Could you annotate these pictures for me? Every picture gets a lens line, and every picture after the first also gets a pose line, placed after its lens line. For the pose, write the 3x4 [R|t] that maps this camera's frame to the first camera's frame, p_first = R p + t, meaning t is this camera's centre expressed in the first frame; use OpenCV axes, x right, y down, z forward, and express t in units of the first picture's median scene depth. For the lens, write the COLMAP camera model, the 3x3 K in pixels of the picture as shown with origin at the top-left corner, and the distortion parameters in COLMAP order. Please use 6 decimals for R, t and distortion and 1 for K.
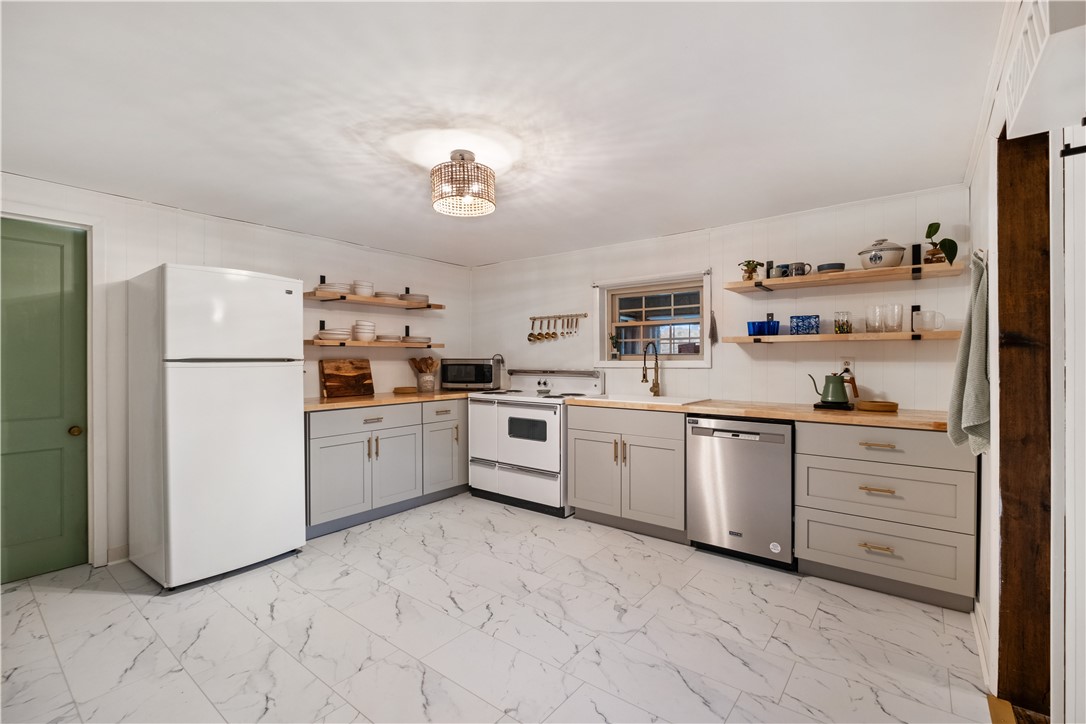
lens RADIAL K [[483.7, 0, 535.5], [0, 483.7, 358.7], [0, 0, 1]] dist [-0.004342, -0.001026]
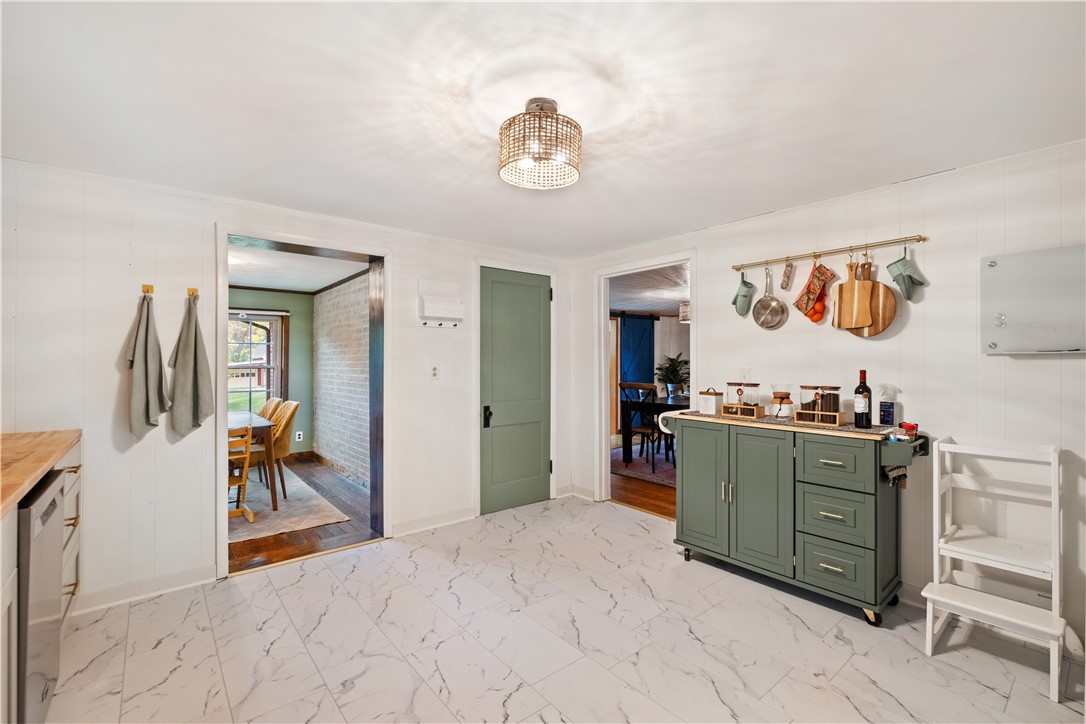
lens RADIAL K [[474.6, 0, 548.5], [0, 474.6, 359.6], [0, 0, 1]] dist [-0.001026, 0.000443]
pose [[-0.983175, 0.001355, 0.182660, -0.209377], [-0.000611, 0.999942, -0.010709, -0.008029], [-0.182664, -0.010640, -0.983118, 1.216529]]
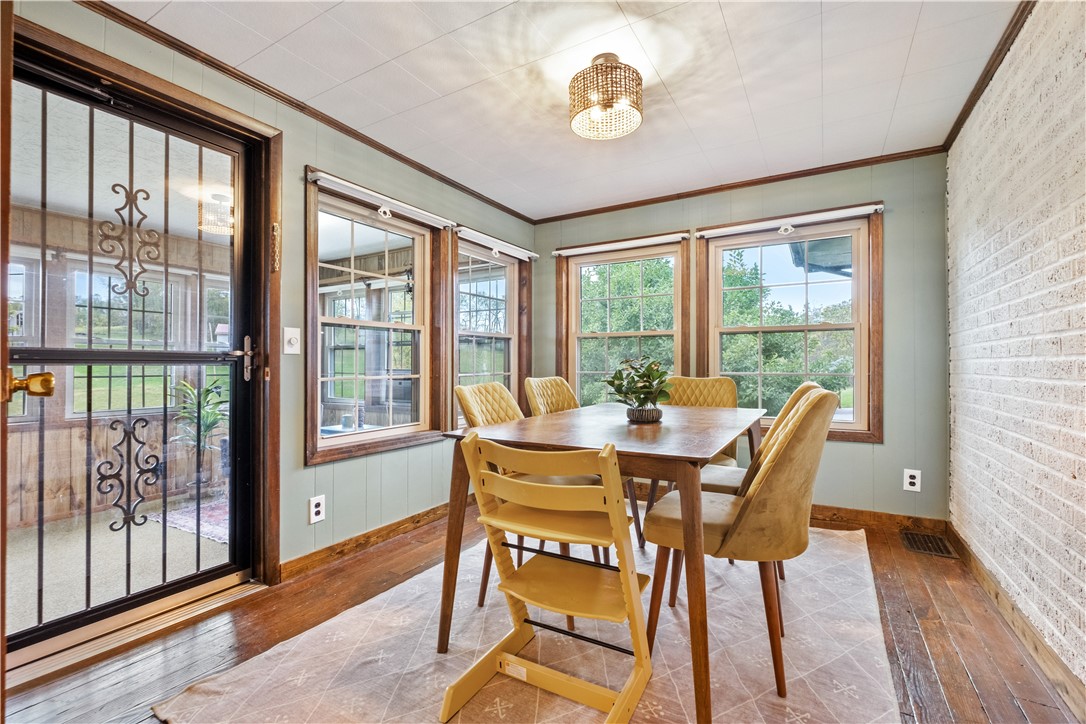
lens RADIAL K [[474.6, 0, 557.8], [0, 474.6, 361.4], [0, 0, 1]] dist [-0.001026, 0.000443]
pose [[-0.167385, 0.010586, 0.985835, 0.388661], [-0.001283, 0.999939, -0.010956, 0.079096], [-0.985891, -0.003099, -0.167362, 0.297148]]
